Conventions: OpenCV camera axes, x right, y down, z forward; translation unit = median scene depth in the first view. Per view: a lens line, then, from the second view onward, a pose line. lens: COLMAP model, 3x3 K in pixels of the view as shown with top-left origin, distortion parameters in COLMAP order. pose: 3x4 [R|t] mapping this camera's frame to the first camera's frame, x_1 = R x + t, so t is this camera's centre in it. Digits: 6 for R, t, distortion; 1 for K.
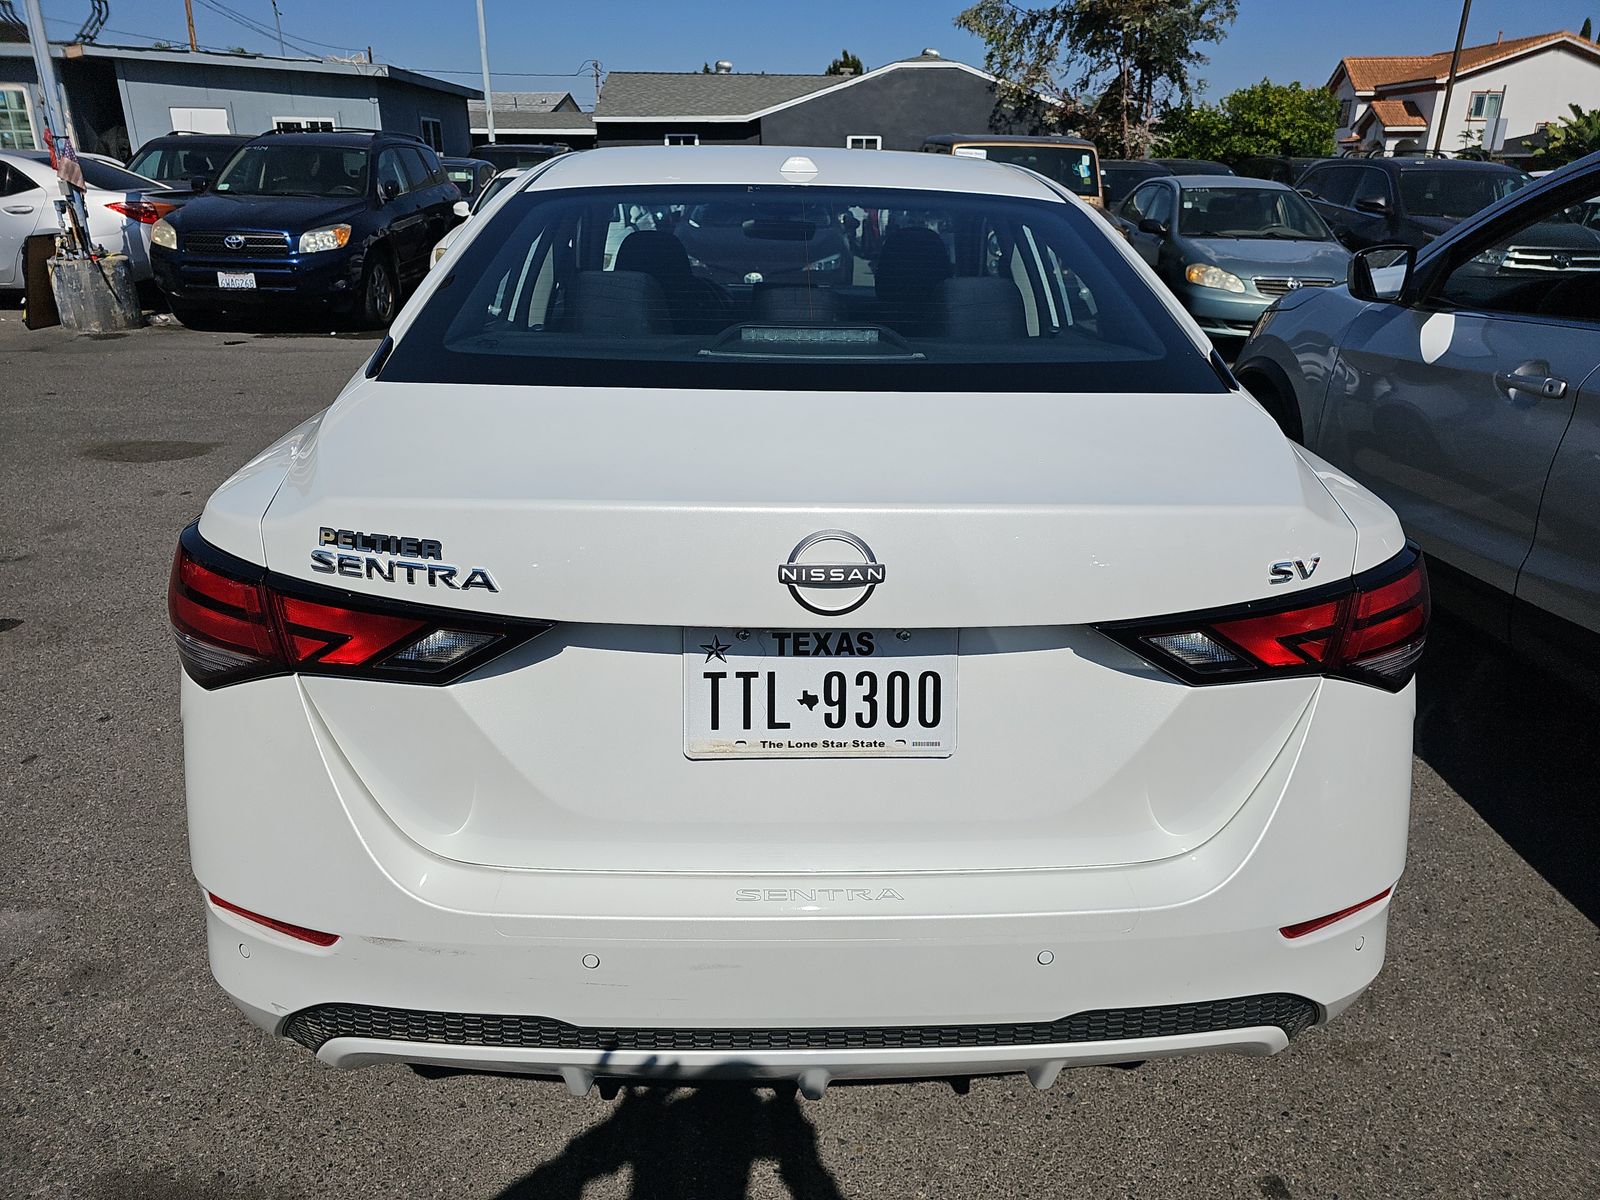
lens RADIAL K [[1077.1, 0, 800.4], [0, 1077.1, 604.3], [0, 0, 1]] dist [0.038773, -0.013077]
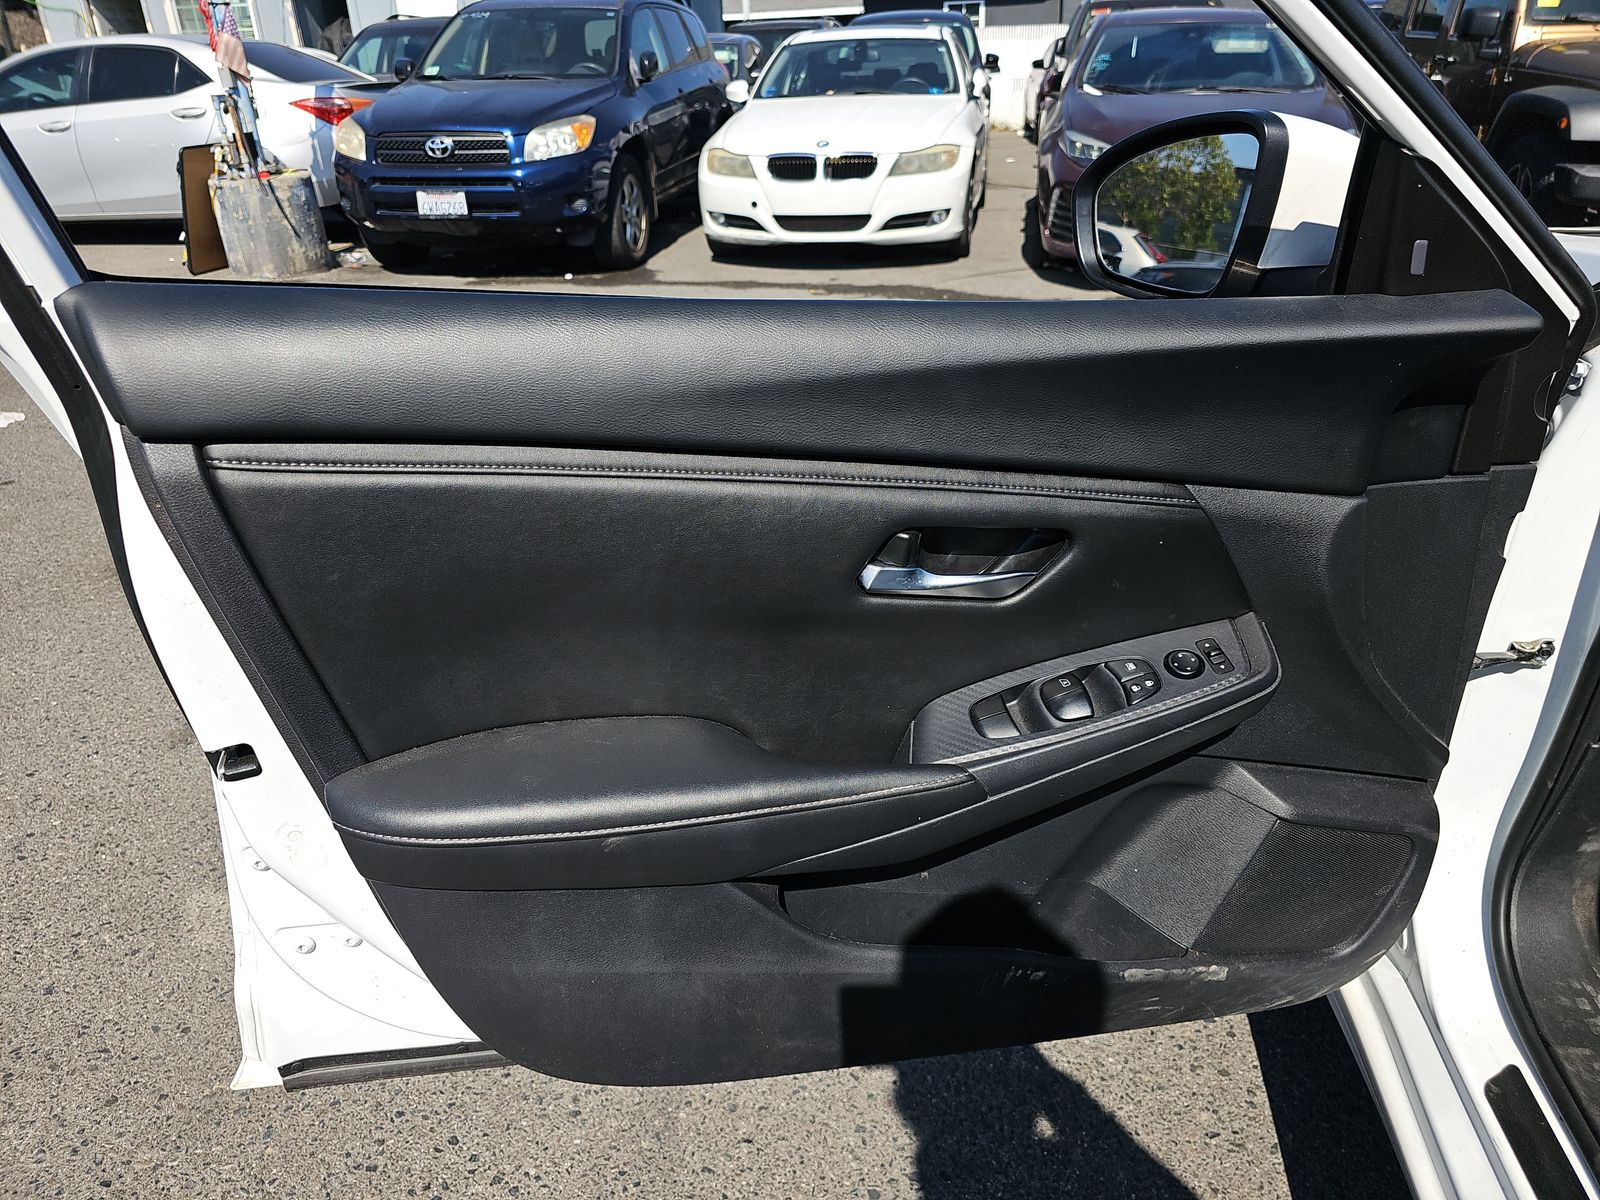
lens RADIAL K [[1077.1, 0, 803.1], [0, 1077.1, 596.3], [0, 0, 1]] dist [0.038773, -0.013077]
pose [[0.981546, 0.047887, -0.185133, -0.142049], [-0.033704, 0.996304, 0.079011, -0.104921], [0.188232, -0.071313, 0.979532, 0.329586]]
